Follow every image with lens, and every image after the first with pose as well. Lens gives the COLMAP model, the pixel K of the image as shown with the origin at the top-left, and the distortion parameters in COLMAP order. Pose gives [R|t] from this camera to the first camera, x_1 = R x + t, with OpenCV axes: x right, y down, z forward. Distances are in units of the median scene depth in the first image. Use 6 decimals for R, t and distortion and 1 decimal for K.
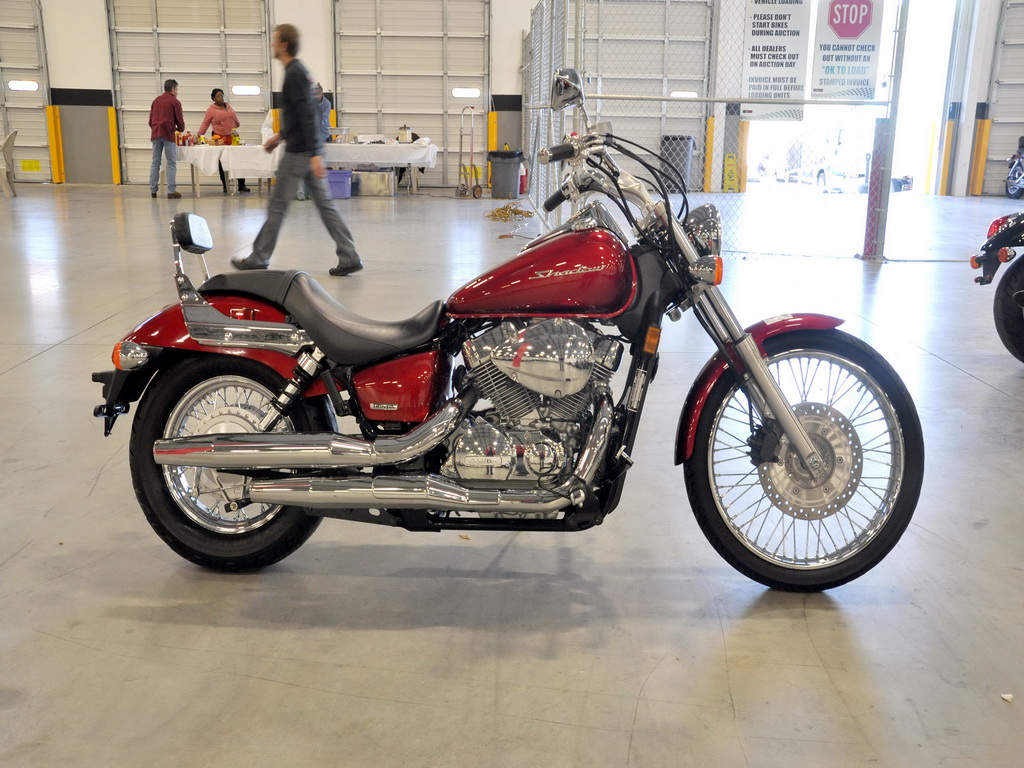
lens RADIAL K [[990.7, 0, 512.7], [0, 990.7, 409.7], [0, 0, 1]] dist [-0.075350, 0.209723]
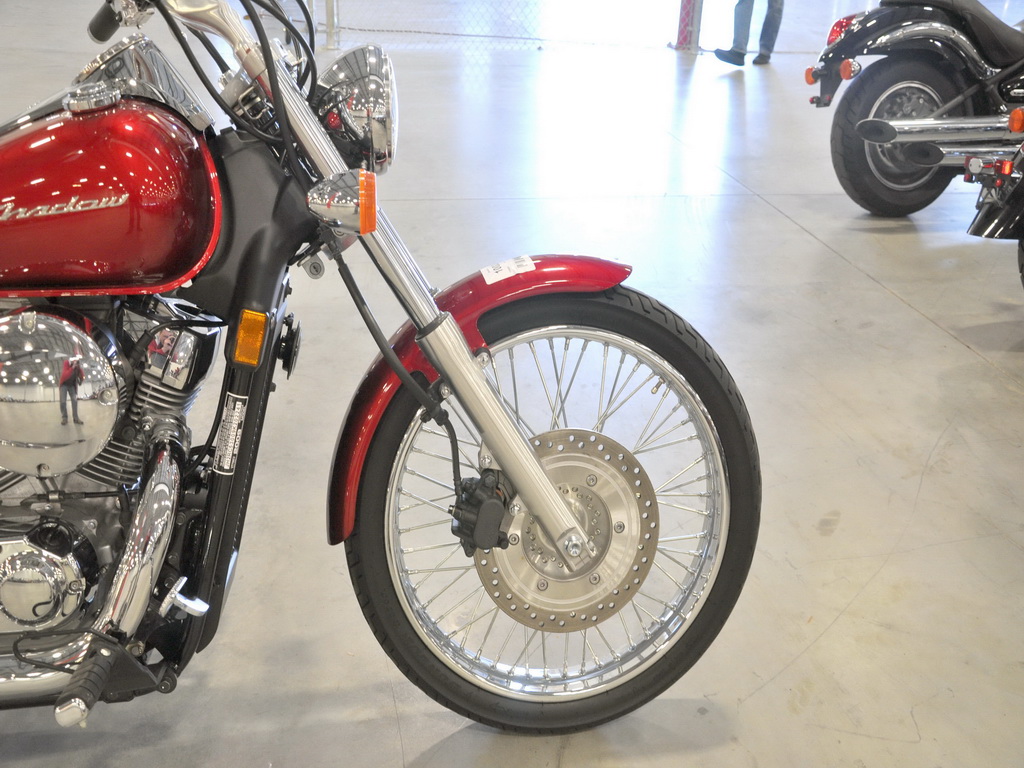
lens RADIAL K [[989.5, 0, 515.7], [0, 989.5, 361.3], [0, 0, 1]] dist [-0.075869, 0.160281]
pose [[0.983454, -0.048467, 0.174556, 0.176390], [0.015628, 0.982653, 0.184792, -0.141283], [-0.180484, -0.179006, 0.967152, 0.473011]]
